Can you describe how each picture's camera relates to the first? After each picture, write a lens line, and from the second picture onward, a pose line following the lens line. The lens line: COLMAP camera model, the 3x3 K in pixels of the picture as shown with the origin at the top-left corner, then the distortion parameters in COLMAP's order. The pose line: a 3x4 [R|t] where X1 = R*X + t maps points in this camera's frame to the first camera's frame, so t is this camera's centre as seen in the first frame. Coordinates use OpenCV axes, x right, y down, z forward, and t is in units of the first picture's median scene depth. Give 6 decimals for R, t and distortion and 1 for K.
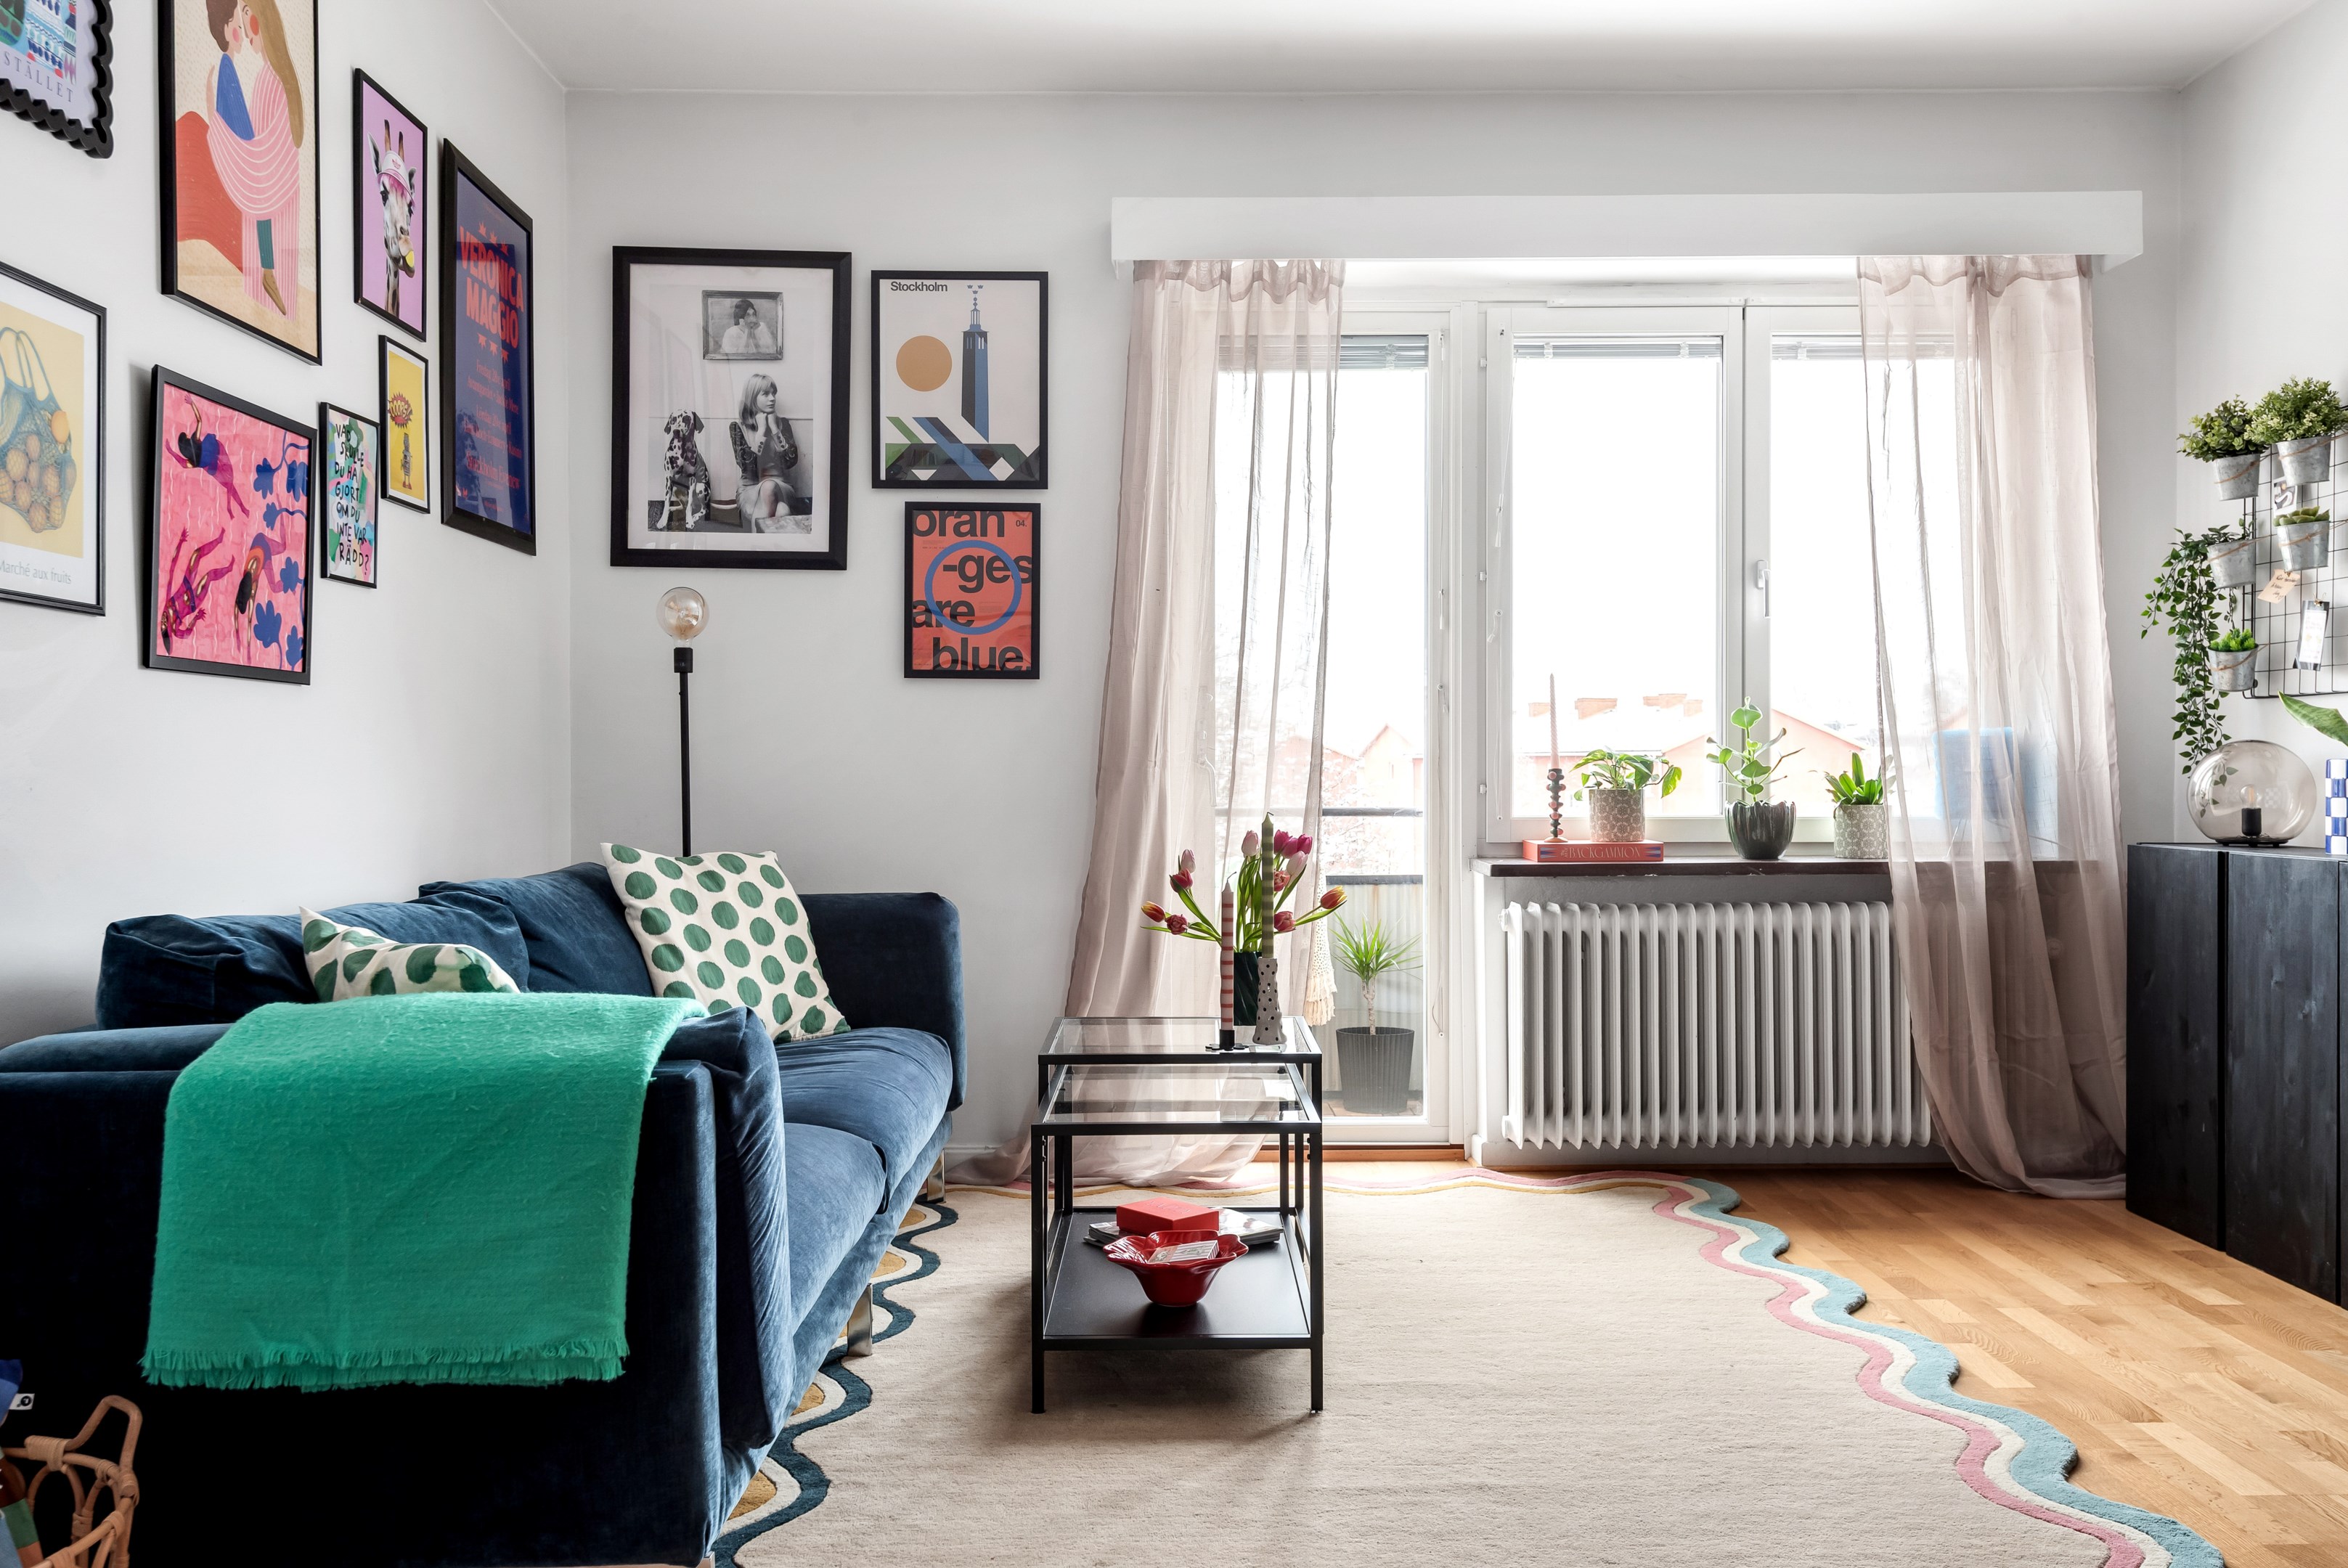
lens RADIAL K [[2004.5, 0, 1187.6], [0, 2004.5, 780.8], [0, 0, 1]] dist [0.032113, -0.005487]
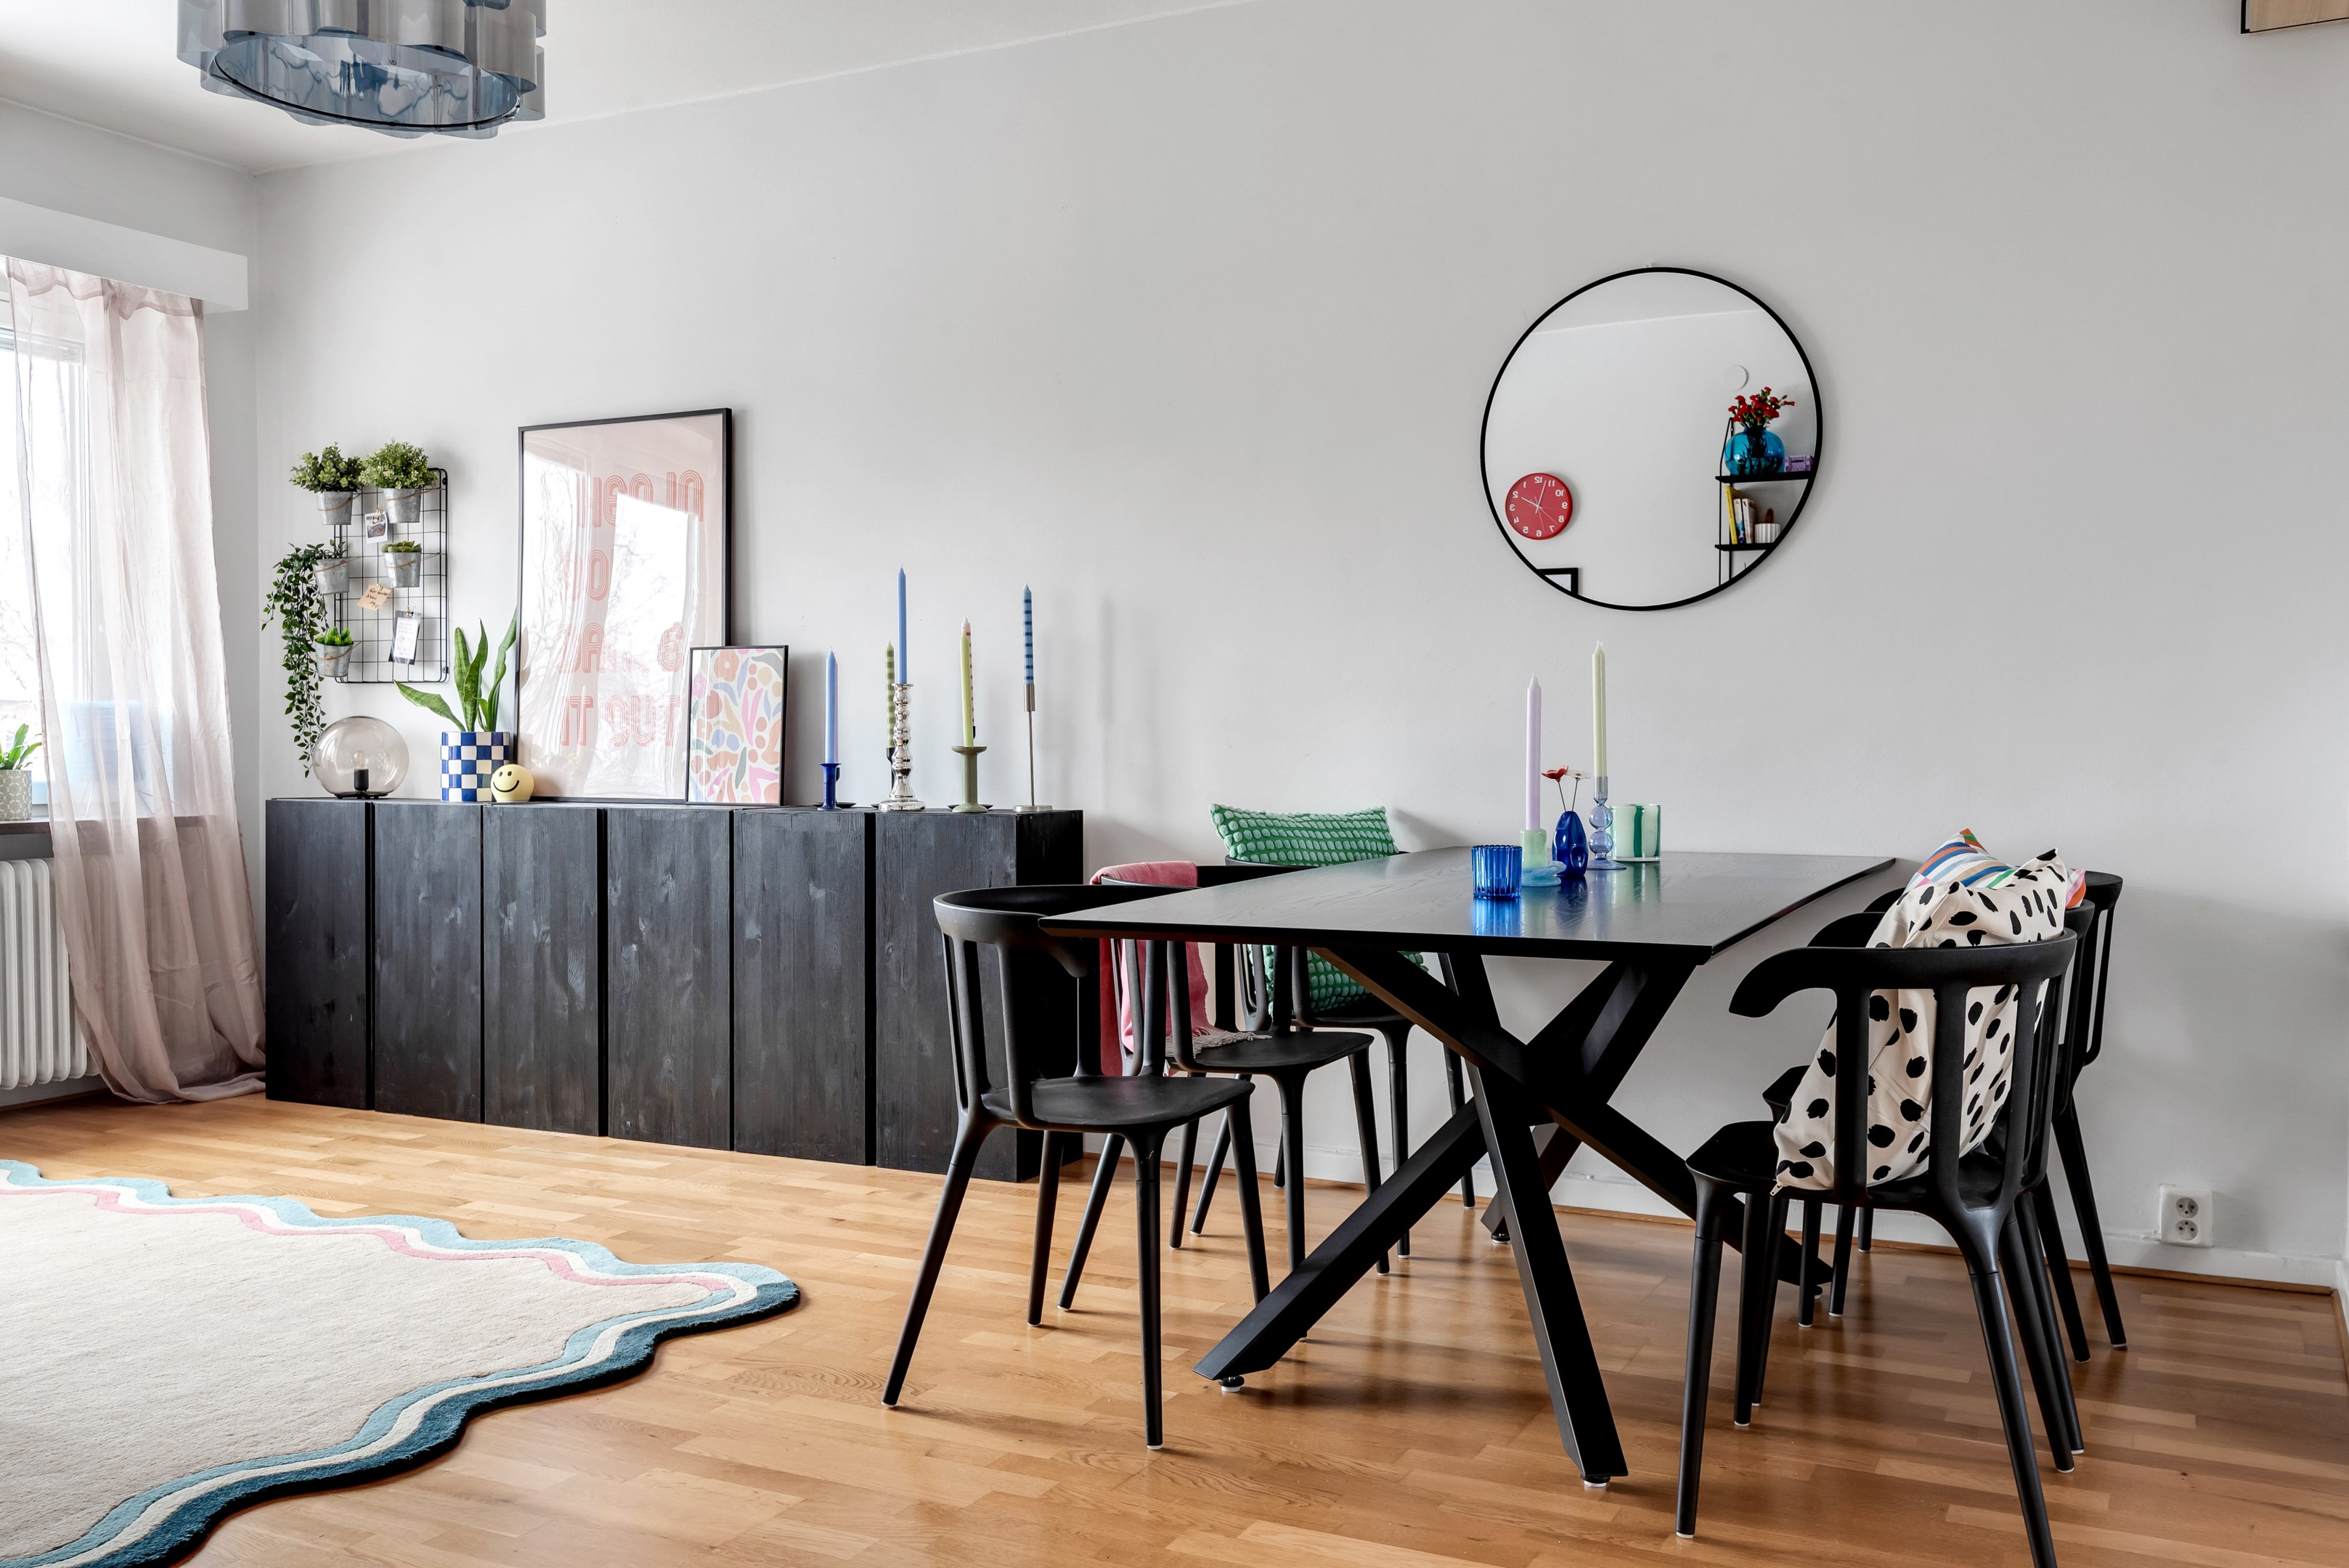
lens RADIAL K [[2005.8, 0, 1252.7], [0, 2005.8, 786.0], [0, 0, 1]] dist [0.036046, -0.027636]
pose [[0.424242, -0.015165, 0.905422, -0.369876], [0.000600, 0.999864, 0.016465, 0.003289], [-0.905549, -0.006442, 0.424193, -0.054232]]
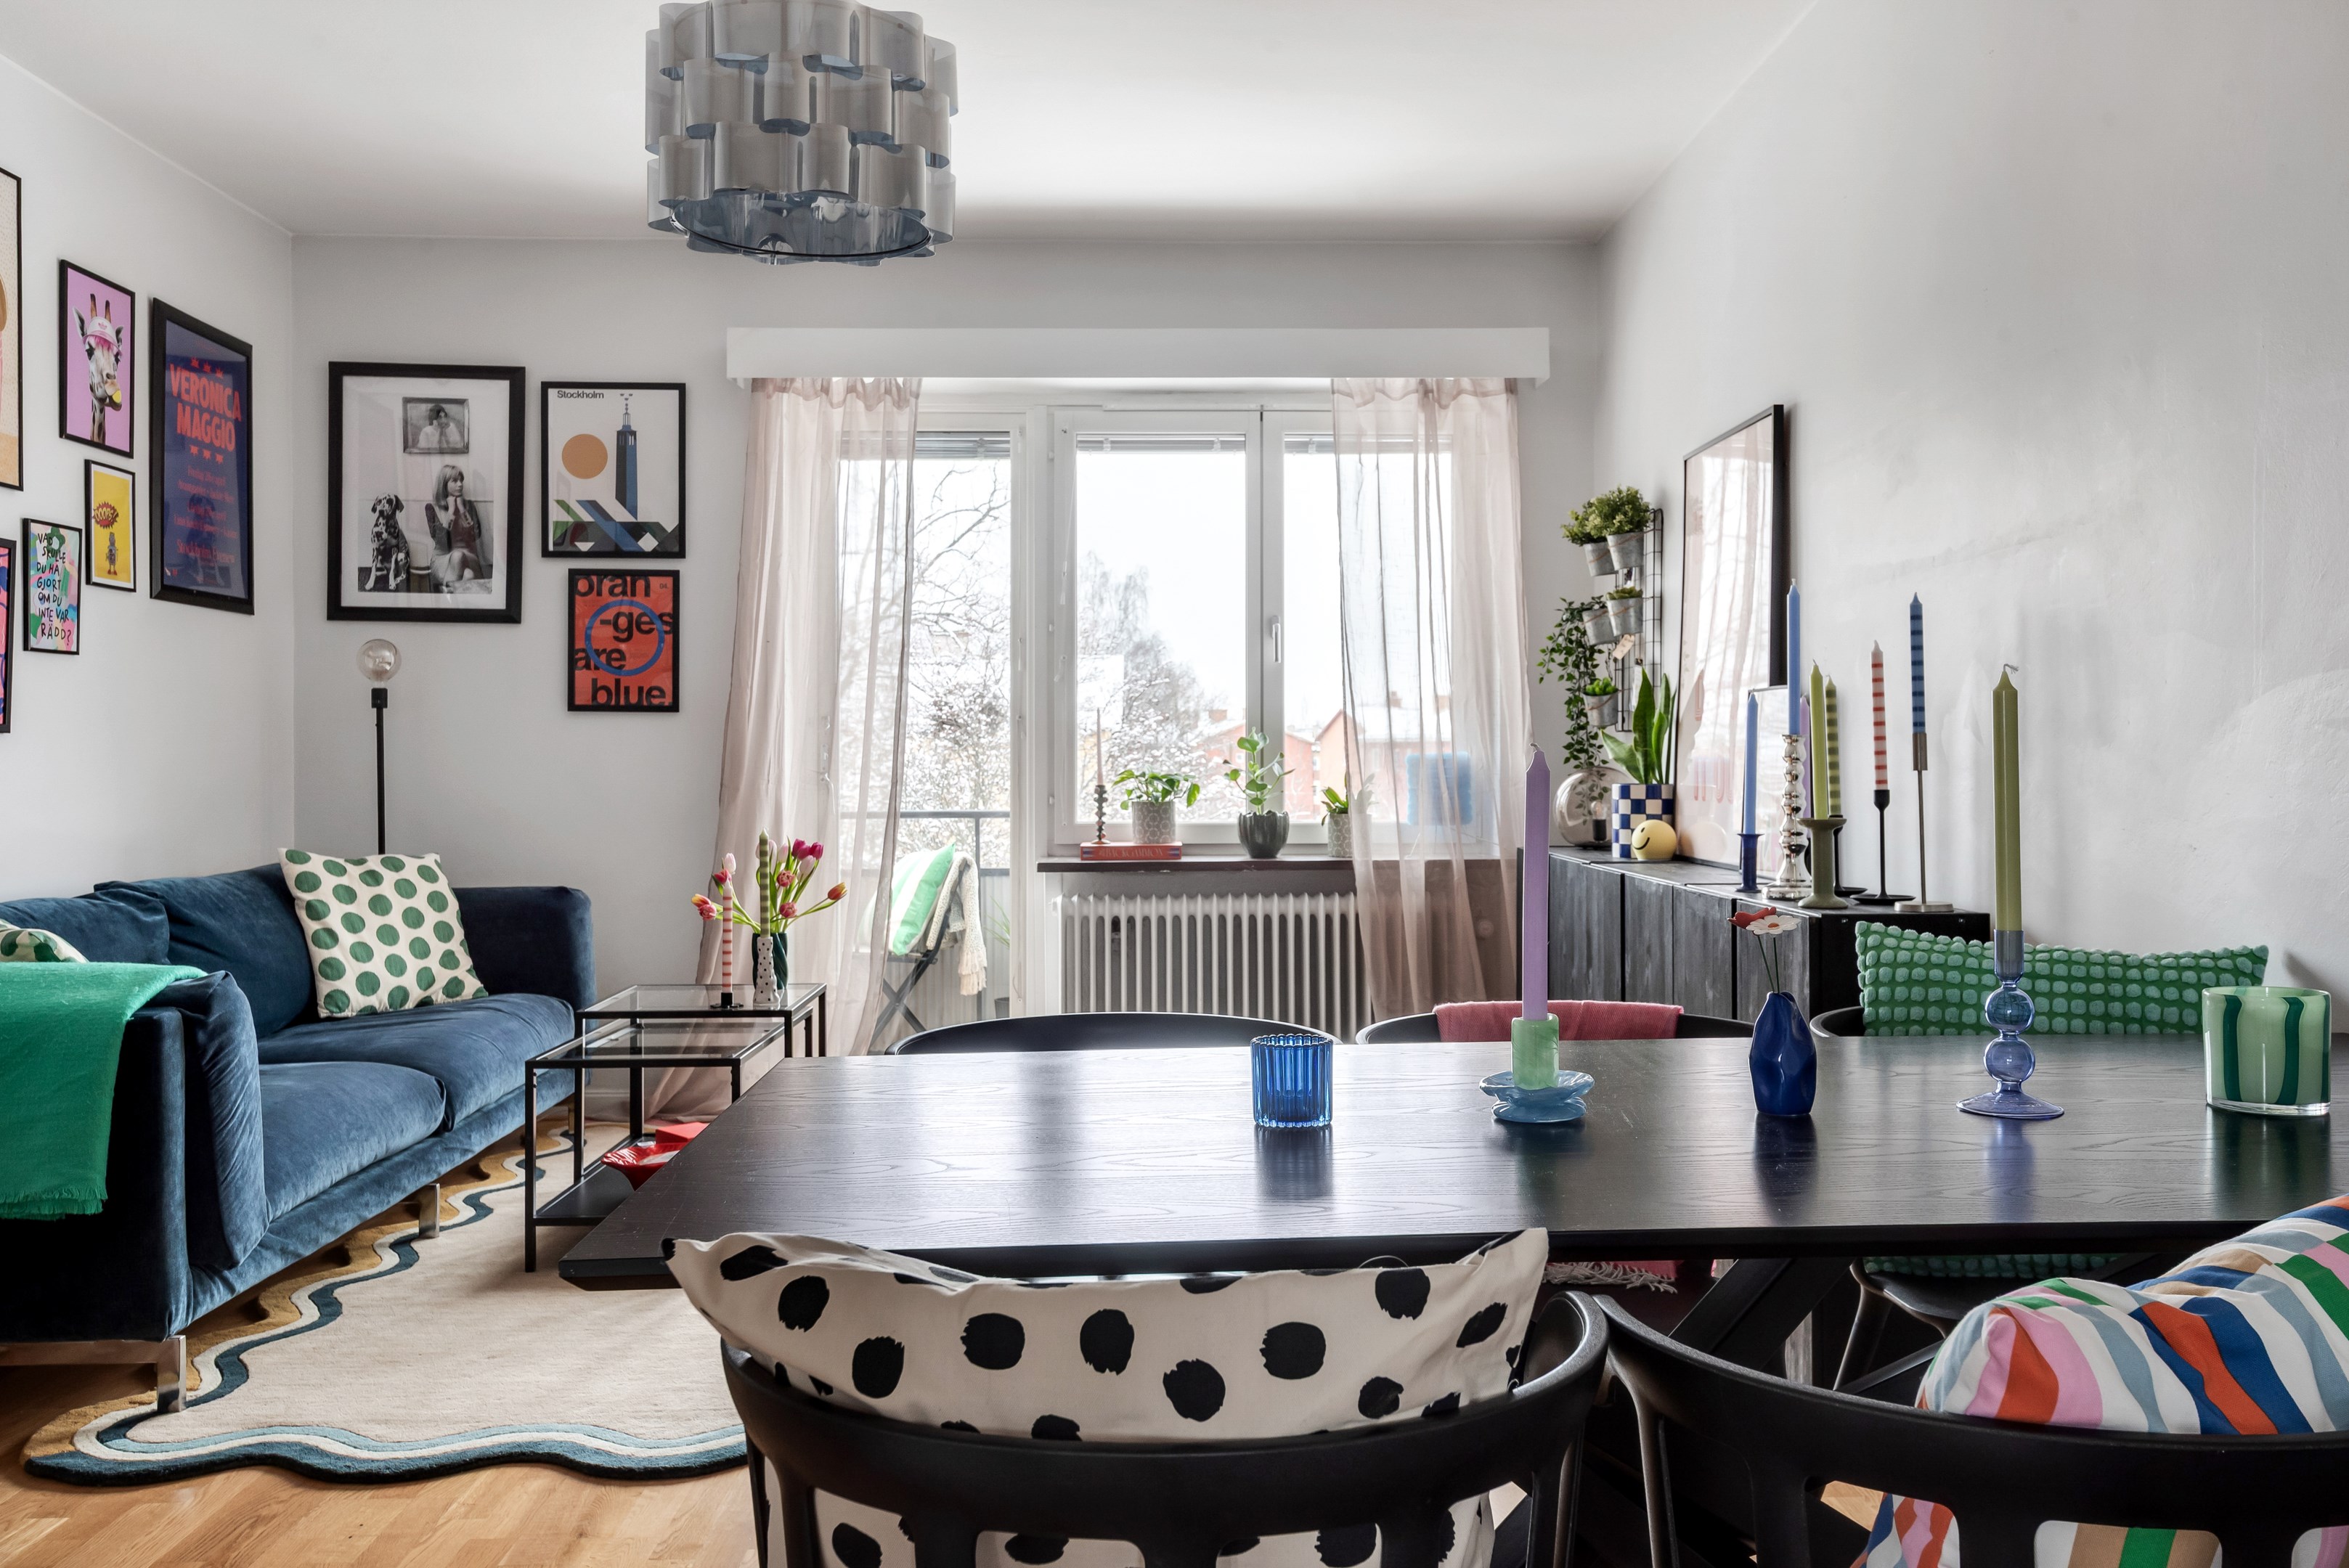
lens RADIAL K [[2005.8, 0, 1216.8], [0, 2005.8, 754.2], [0, 0, 1]] dist [0.036046, -0.027636]
pose [[0.999912, 0.000594, 0.013228, 0.249779], [-0.000549, 0.999994, -0.003394, -0.021653], [-0.013230, 0.003387, 0.999907, -0.250949]]
